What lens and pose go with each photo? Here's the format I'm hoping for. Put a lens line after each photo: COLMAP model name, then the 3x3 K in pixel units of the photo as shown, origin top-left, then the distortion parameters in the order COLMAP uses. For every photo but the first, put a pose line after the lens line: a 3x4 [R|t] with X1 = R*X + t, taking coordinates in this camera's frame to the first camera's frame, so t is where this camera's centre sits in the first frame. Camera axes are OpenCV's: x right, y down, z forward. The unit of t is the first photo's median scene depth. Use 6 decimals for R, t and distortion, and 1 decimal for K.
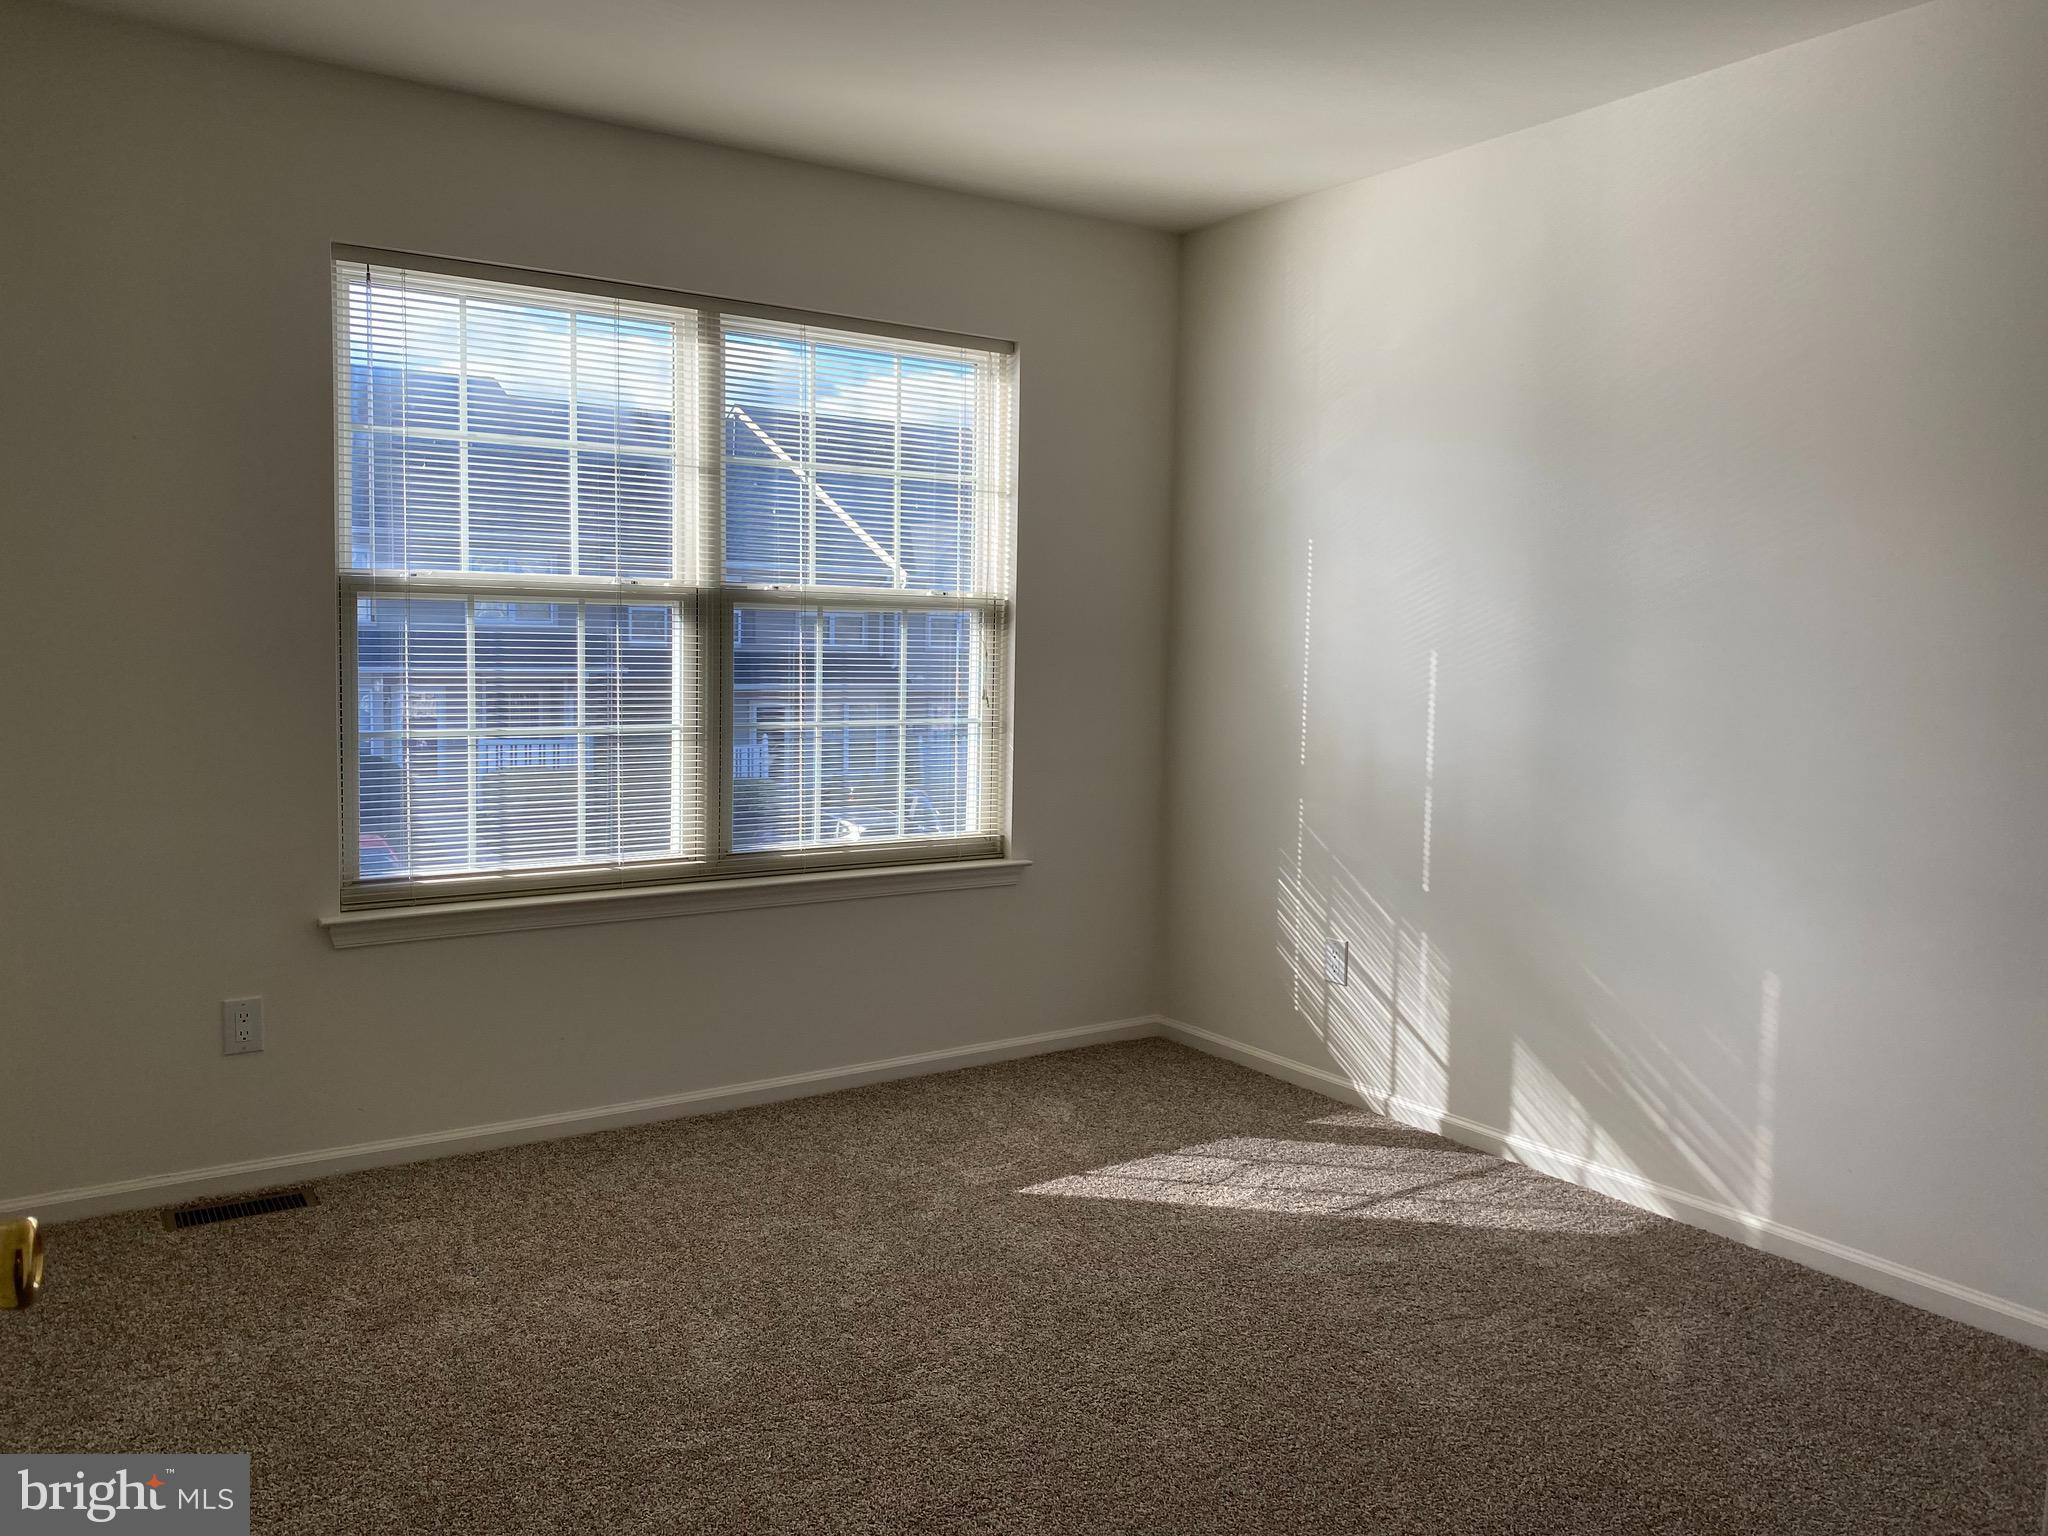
lens RADIAL K [[1526.7, 0, 1070.3], [0, 1526.7, 779.1], [0, 0, 1]] dist [0.058295, -0.063123]
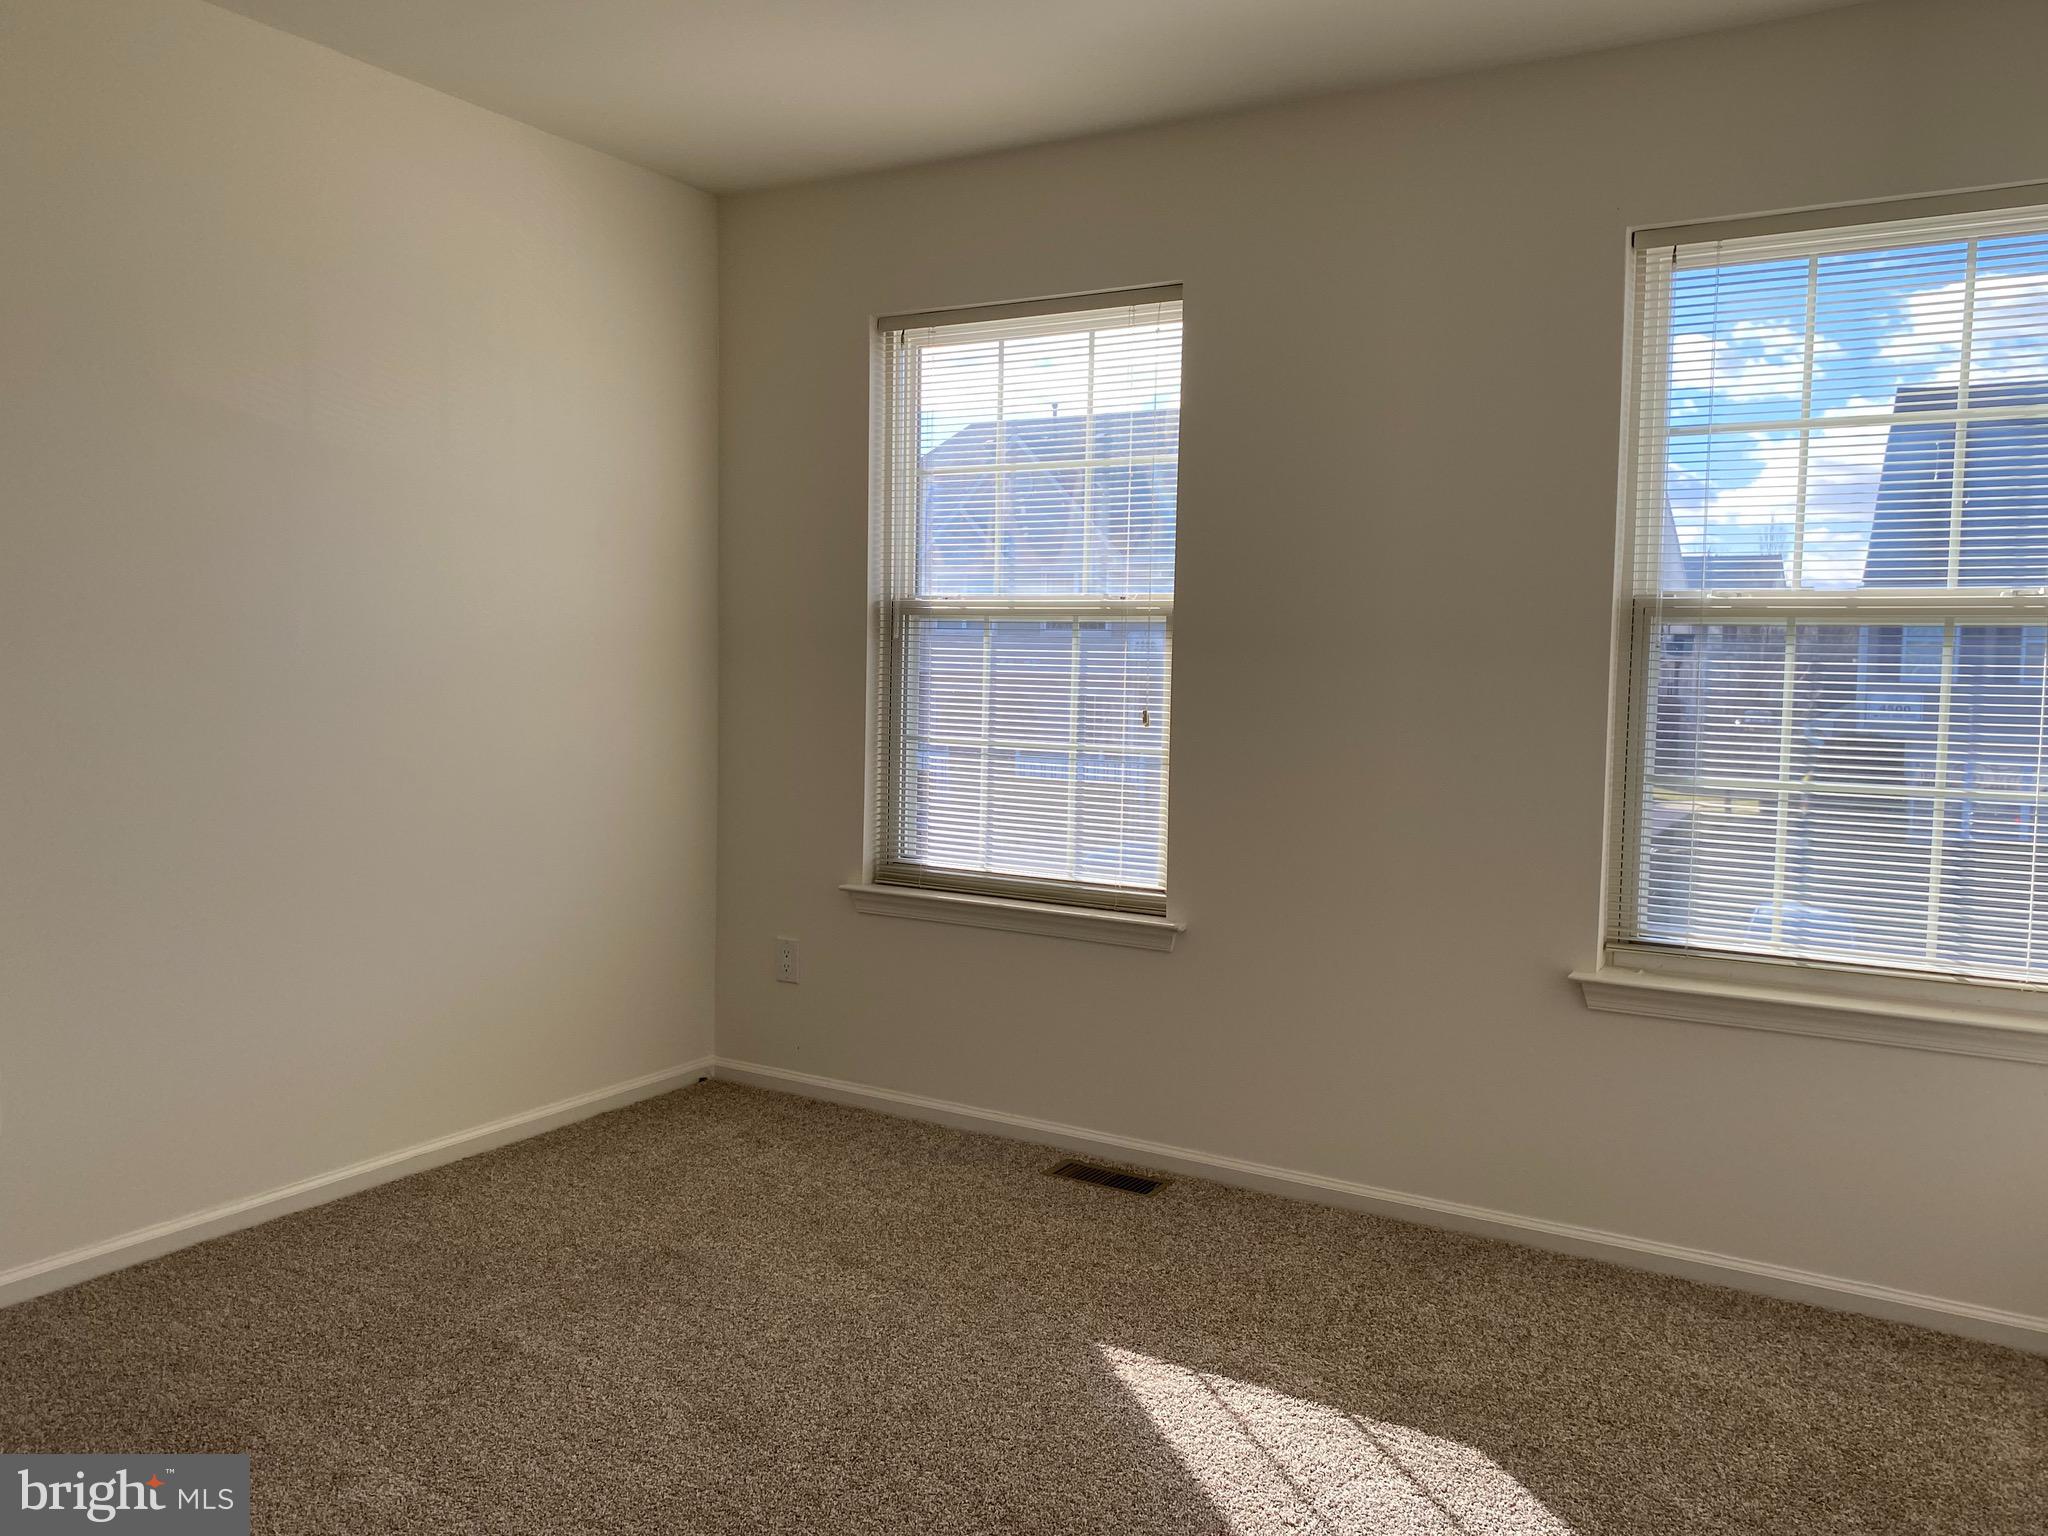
lens RADIAL K [[1846.7, 0, 1024.1], [0, 1846.7, 809.3], [0, 0, 1]] dist [0.075068, -0.000923]
pose [[0.384231, 0.073174, -0.920333, 0.570234], [-0.096915, 0.994543, 0.038613, -0.025229], [0.918136, 0.074357, 0.389226, 0.366929]]
